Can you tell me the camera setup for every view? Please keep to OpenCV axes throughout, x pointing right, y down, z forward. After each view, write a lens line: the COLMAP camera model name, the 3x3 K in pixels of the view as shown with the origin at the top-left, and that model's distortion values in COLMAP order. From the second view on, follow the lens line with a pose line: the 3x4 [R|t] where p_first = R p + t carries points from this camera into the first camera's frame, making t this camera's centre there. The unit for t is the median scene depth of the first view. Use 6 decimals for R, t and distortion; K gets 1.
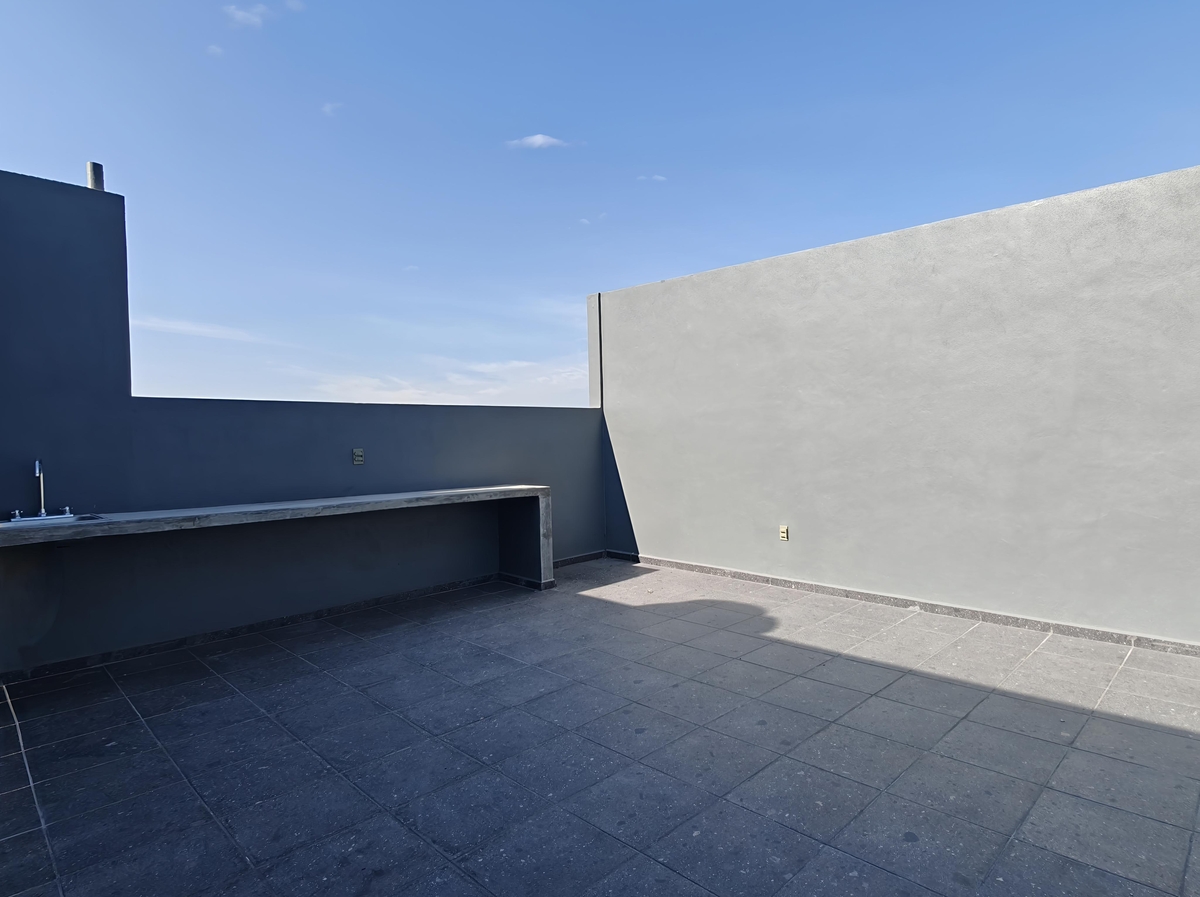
lens RADIAL K [[598.4, 0, 604.4], [0, 598.4, 443.3], [0, 0, 1]] dist [0.000633, 0.000667]
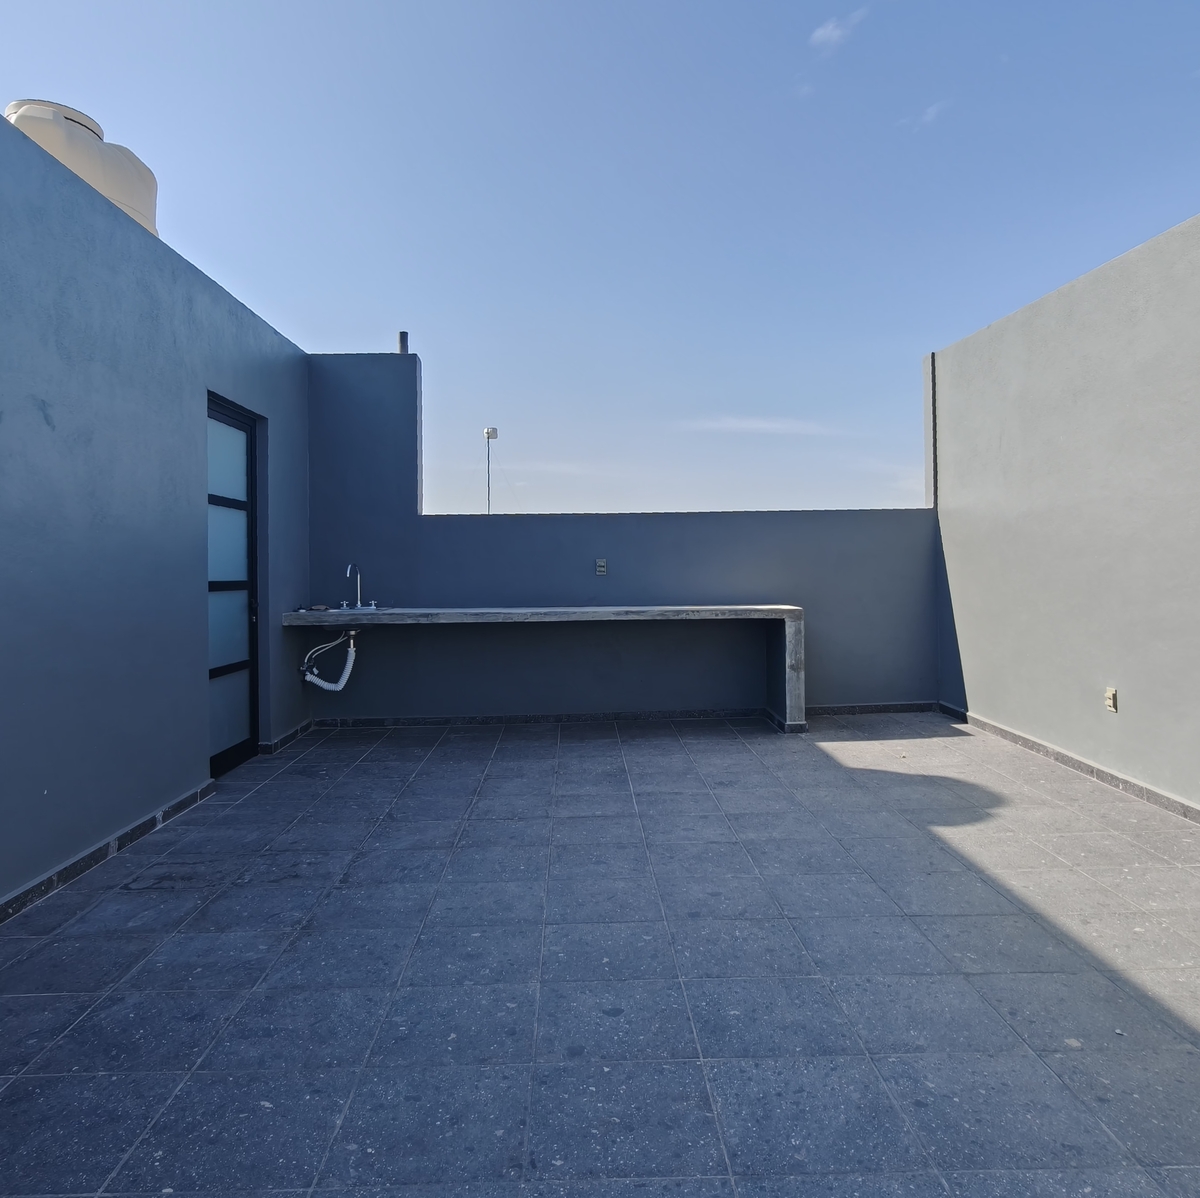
lens RADIAL K [[739.8, 0, 598.4], [0, 739.8, 548.3], [0, 0, 1]] dist [-0.002027, -0.001206]
pose [[0.768324, 0.000728, -0.640061, 0.411537], [-0.006522, 0.999956, -0.006692, -0.001230], [0.640028, 0.009316, 0.768295, 0.056586]]
